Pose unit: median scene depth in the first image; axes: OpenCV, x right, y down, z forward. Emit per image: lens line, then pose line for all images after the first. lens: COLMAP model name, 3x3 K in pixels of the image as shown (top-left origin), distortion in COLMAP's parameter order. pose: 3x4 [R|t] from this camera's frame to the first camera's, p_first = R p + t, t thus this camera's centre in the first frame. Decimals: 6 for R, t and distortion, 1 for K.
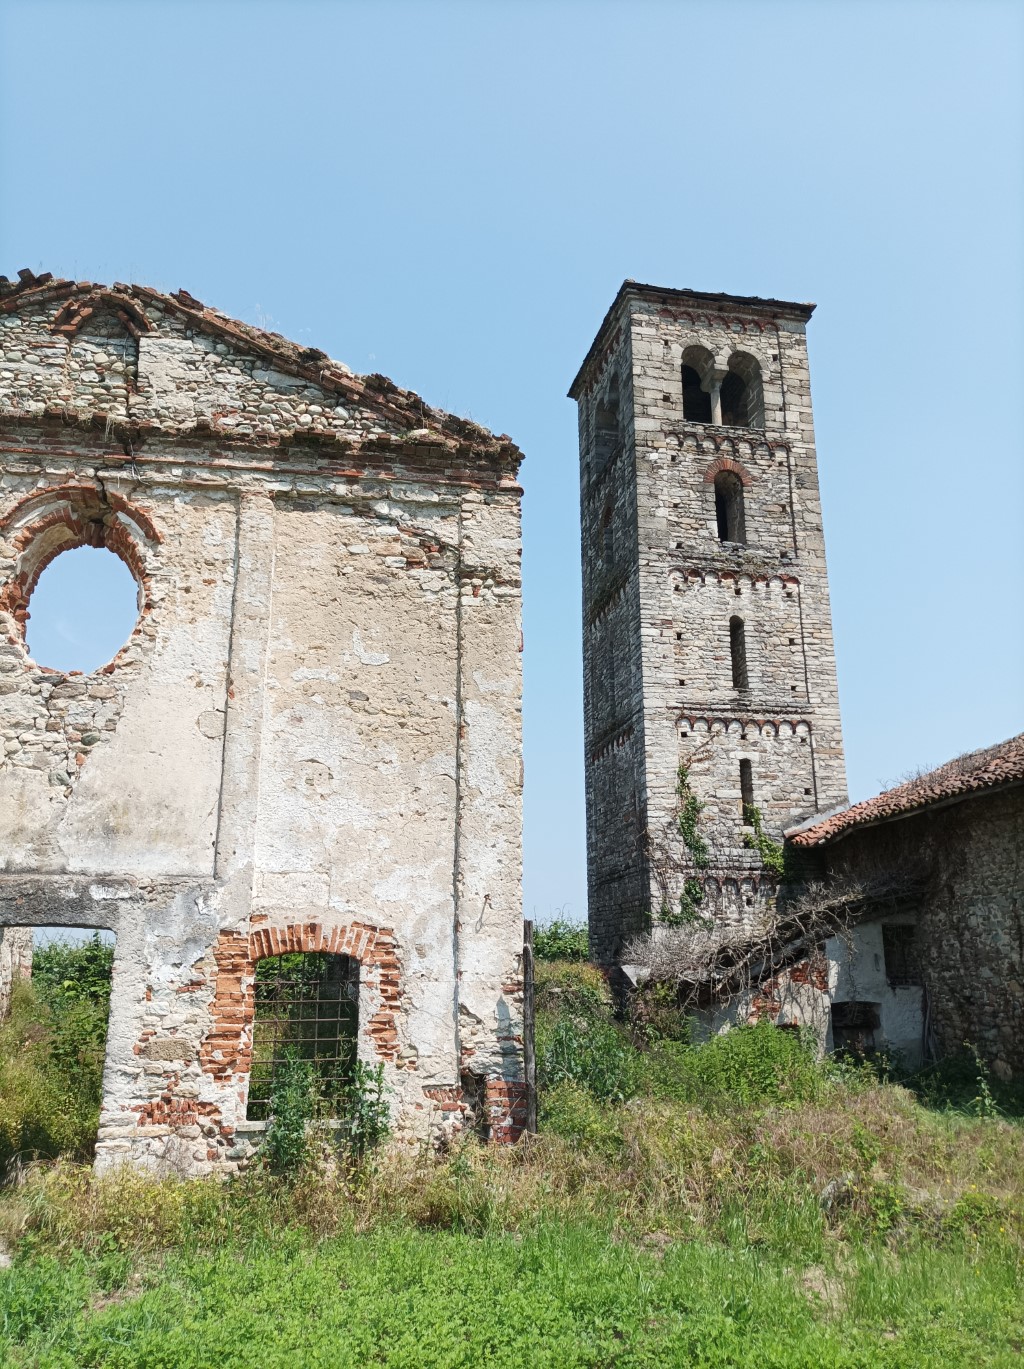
lens RADIAL K [[975.7, 0, 509.9], [0, 975.7, 681.0], [0, 0, 1]] dist [-0.007133, -0.009388]
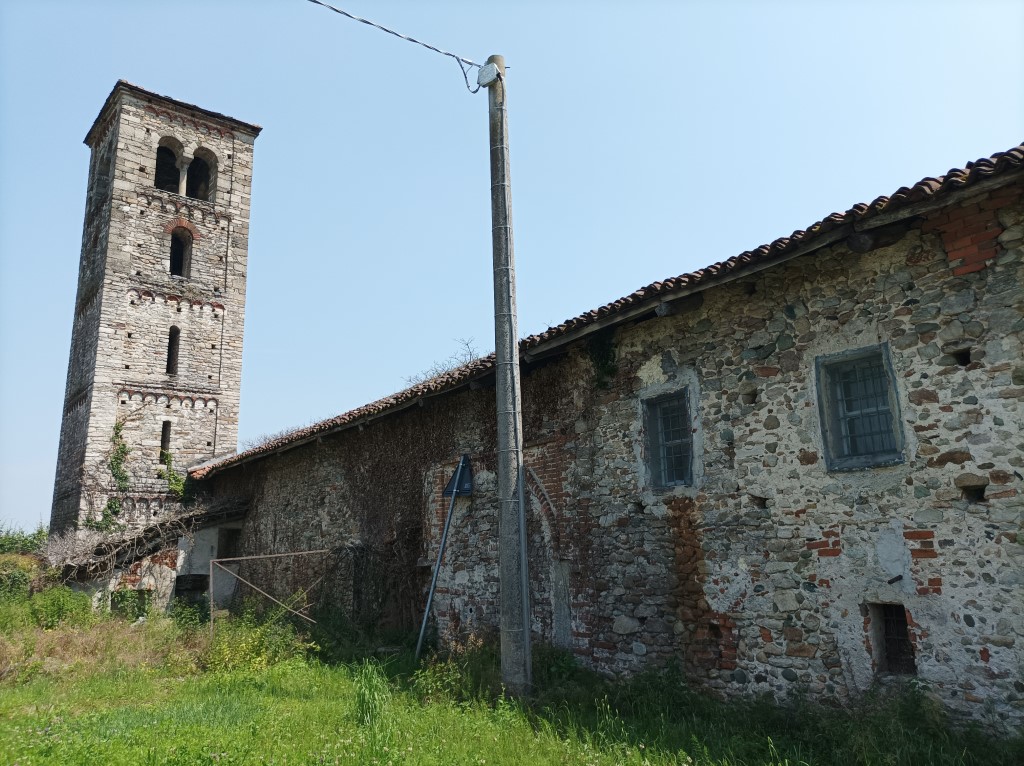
lens RADIAL K [[729.8, 0, 514.0], [0, 729.8, 386.6], [0, 0, 1]] dist [-0.007133, -0.009388]
pose [[0.874412, 0.084748, 0.477725, 0.160886], [-0.114109, 0.992929, 0.032717, -0.070528], [-0.471575, -0.083121, 0.877900, -0.246627]]
